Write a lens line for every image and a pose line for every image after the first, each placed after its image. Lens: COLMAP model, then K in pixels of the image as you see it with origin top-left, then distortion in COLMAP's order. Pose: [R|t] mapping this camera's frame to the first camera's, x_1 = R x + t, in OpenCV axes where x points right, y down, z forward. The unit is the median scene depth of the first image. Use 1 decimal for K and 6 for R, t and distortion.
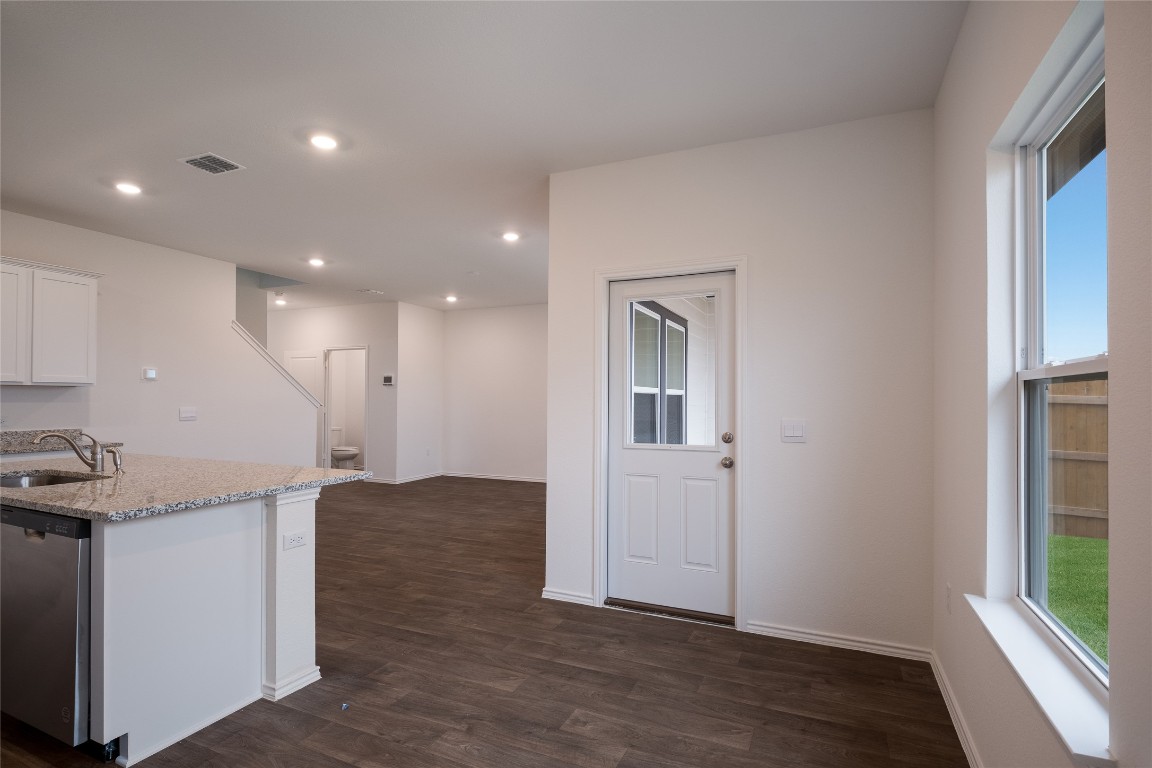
lens RADIAL K [[566.7, 0, 575.0], [0, 566.7, 390.1], [0, 0, 1]] dist [0.002392, -0.009877]
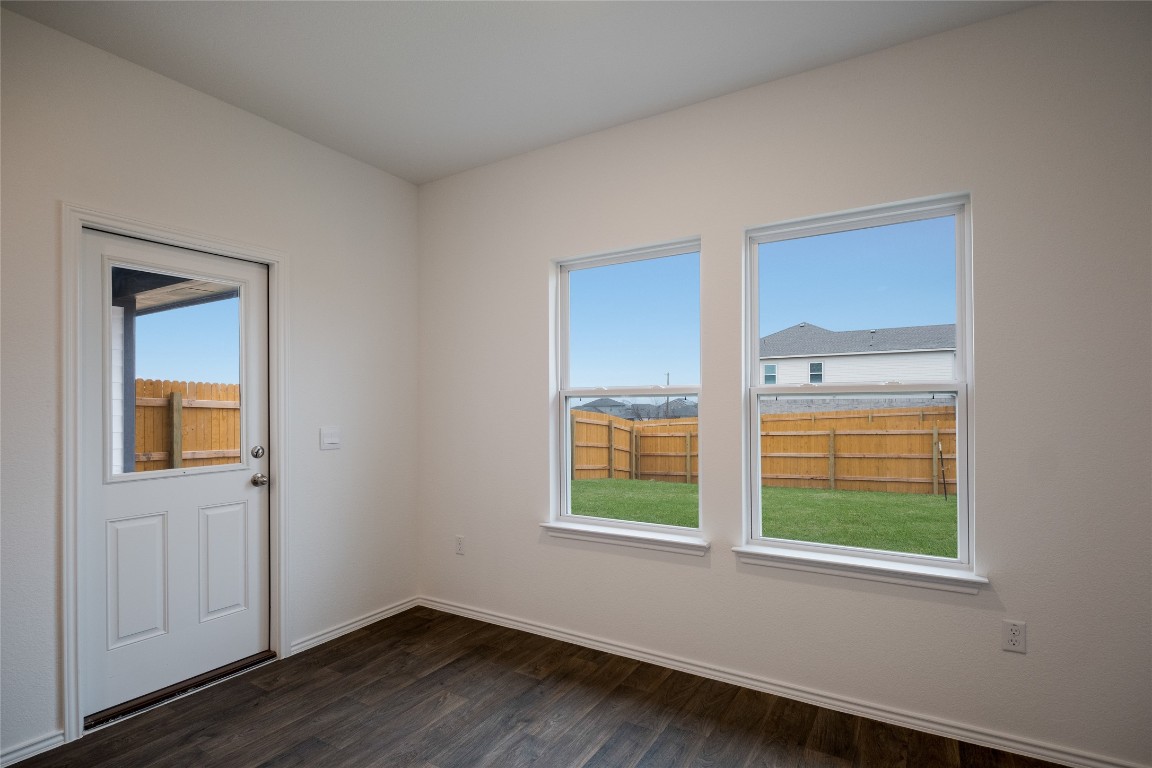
lens RADIAL K [[566.7, 0, 569.3], [0, 566.7, 390.5], [0, 0, 1]] dist [0.002392, -0.009877]
pose [[0.132603, 0.022667, 0.990910, -0.580336], [-0.005178, 0.999741, -0.022176, 0.005585], [-0.991156, -0.002191, 0.132686, 0.421675]]
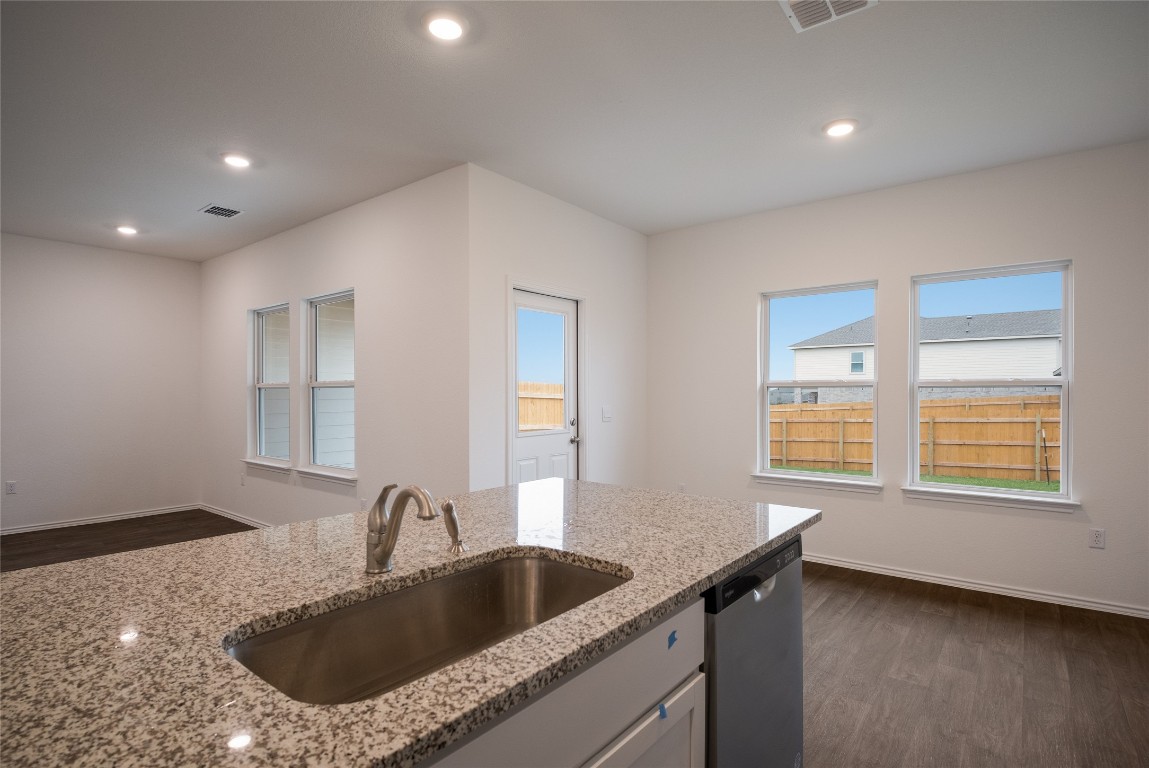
lens RADIAL K [[565.2, 0, 578.3], [0, 565.2, 387.0], [0, 0, 1]] dist [0.002392, -0.009877]
pose [[0.239486, 0.007098, 0.970874, -1.127747], [-0.009825, 0.999940, -0.004887, 0.005915], [-0.970850, -0.008368, 0.239541, 0.697233]]
